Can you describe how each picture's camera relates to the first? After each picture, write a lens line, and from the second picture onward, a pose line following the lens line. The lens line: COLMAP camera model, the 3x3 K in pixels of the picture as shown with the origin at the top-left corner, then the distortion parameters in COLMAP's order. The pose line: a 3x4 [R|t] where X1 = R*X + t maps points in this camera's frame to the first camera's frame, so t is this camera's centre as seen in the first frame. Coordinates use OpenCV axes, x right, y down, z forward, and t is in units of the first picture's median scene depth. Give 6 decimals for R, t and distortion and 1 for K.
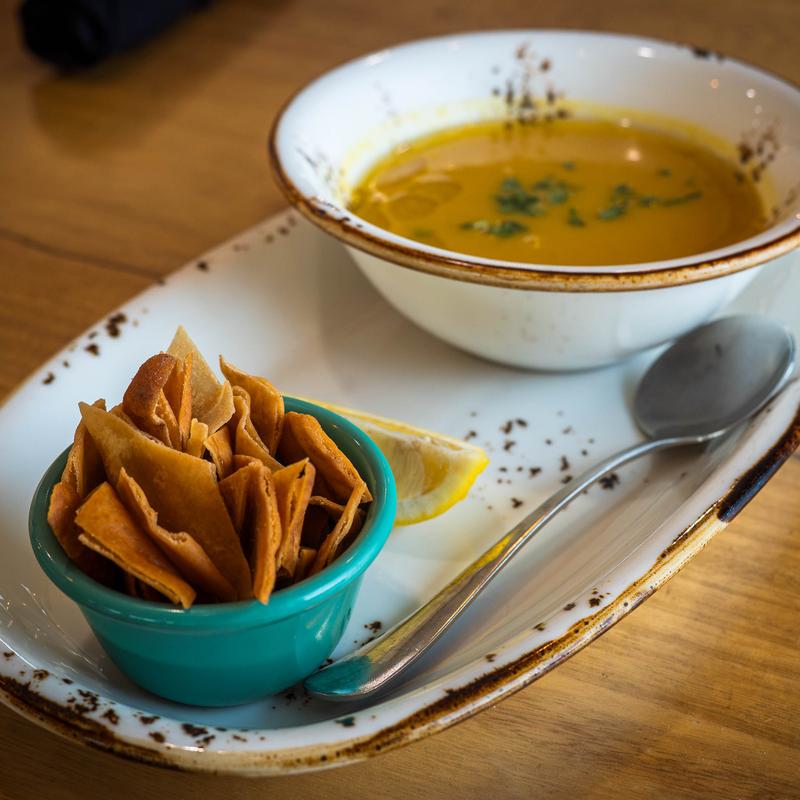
lens RADIAL K [[1201.7, 0, 400.0], [0, 1201.7, 400.0], [0, 0, 1]] dist [0.023390, -0.065949]
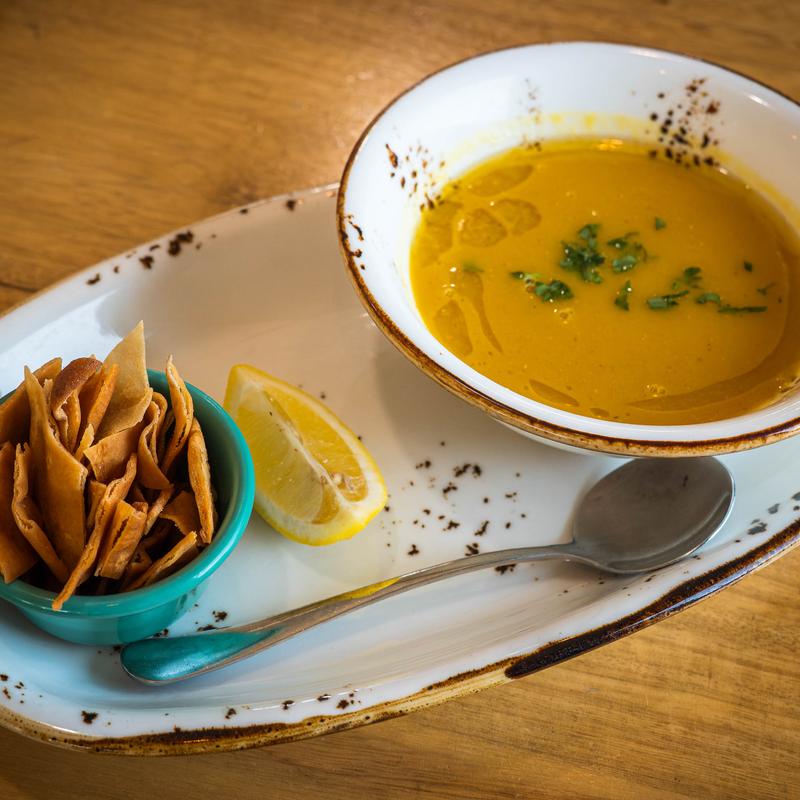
lens RADIAL K [[1201.7, 0, 400.0], [0, 1201.7, 400.0], [0, 0, 1]] dist [0.023390, -0.065949]
pose [[0.899199, 0.391937, -0.194491, 0.280919], [-0.342285, 0.907010, 0.245302, -0.348551], [0.272548, -0.154004, 0.949737, -0.030449]]
